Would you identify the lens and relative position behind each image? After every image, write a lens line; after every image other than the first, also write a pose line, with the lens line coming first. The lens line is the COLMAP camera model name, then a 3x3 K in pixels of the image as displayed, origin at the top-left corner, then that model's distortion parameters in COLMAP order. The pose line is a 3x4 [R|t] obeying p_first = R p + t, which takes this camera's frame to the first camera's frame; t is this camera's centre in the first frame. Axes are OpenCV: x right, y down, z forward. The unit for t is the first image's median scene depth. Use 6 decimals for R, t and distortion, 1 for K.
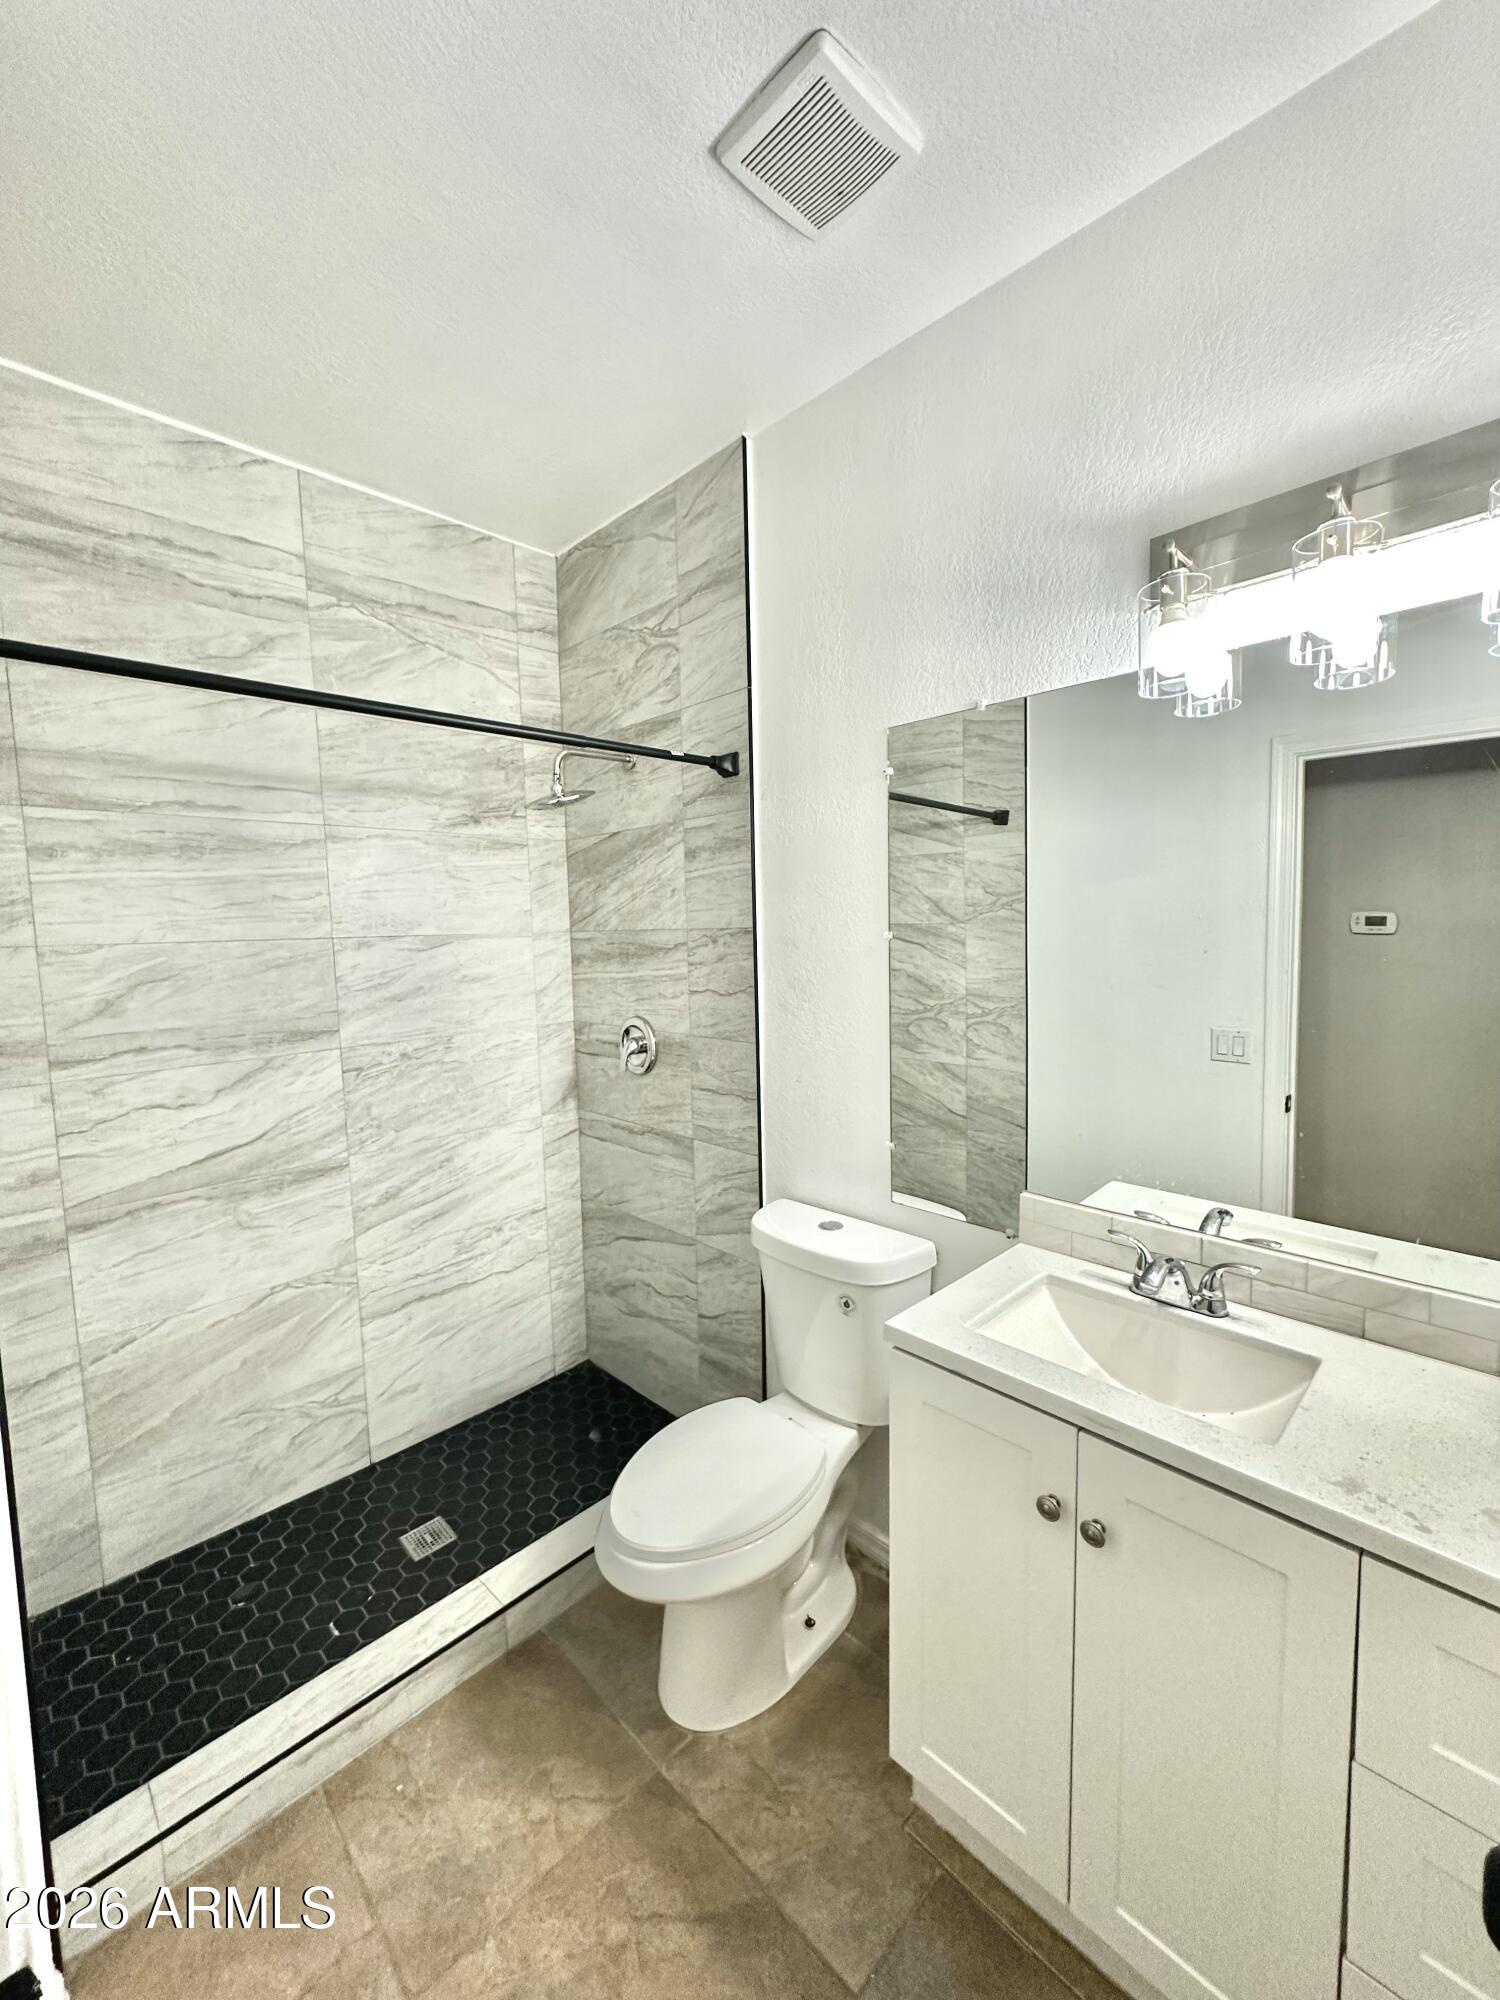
lens RADIAL K [[834.6, 0, 756.7], [0, 834.6, 998.4], [0, 0, 1]] dist [-0.001907, 0.000315]
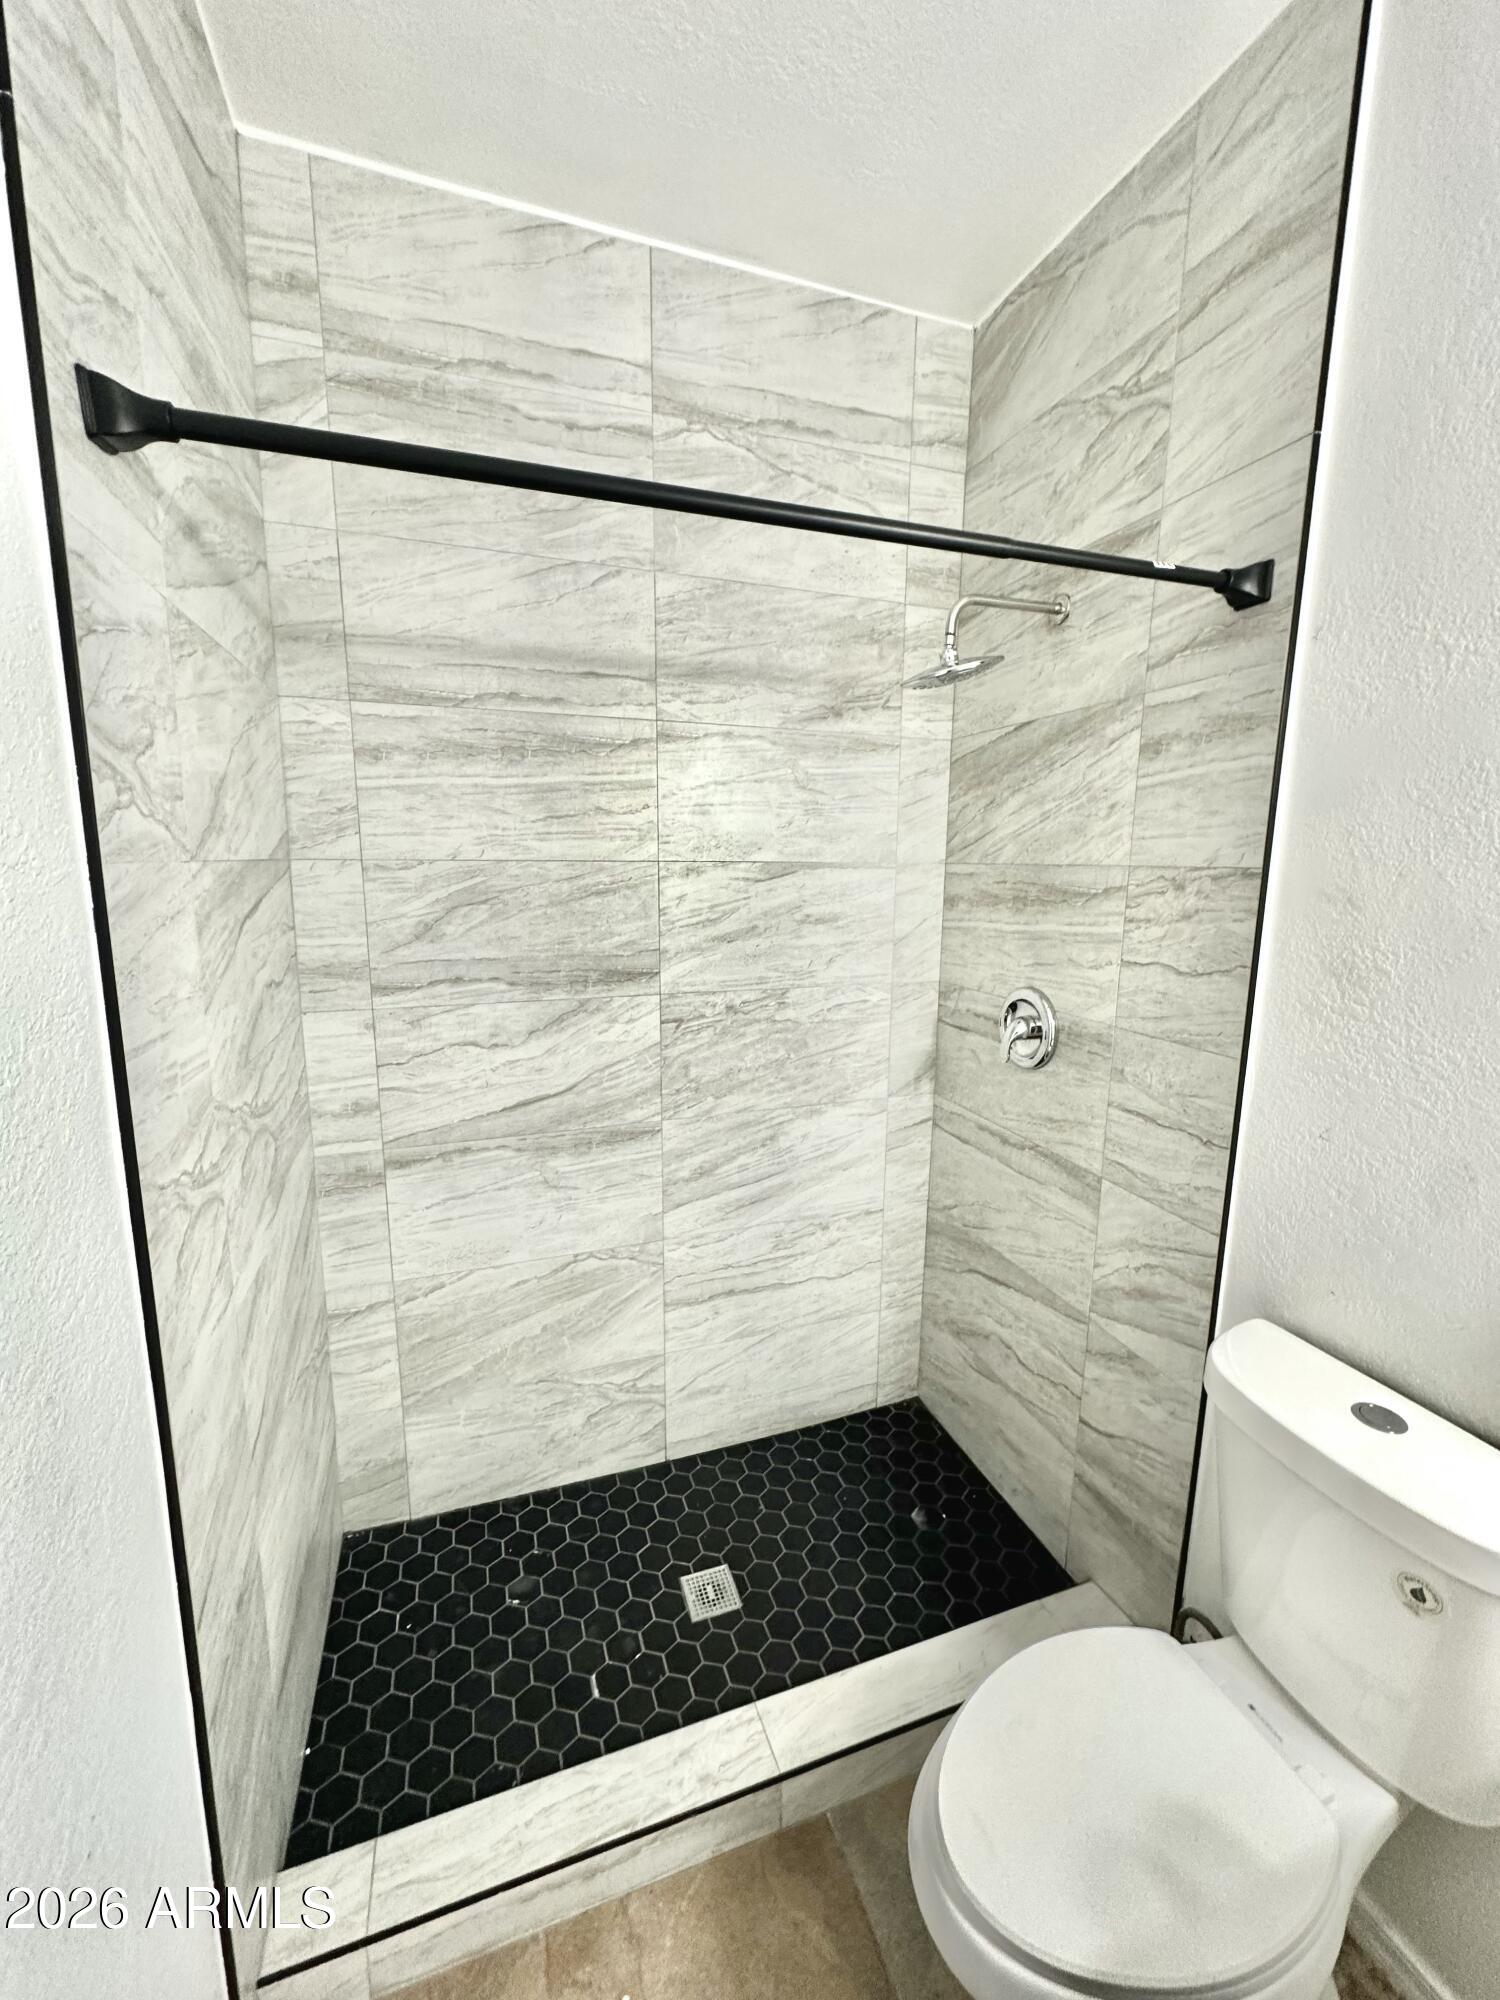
lens RADIAL K [[796.8, 0, 749.3], [0, 796.8, 996.5], [0, 0, 1]] dist [-0.002220, 0.000811]
pose [[0.903781, 0.104514, -0.415038, -0.084940], [-0.068058, 0.992482, 0.101724, -0.025653], [0.422550, -0.063690, 0.904099, 0.312424]]
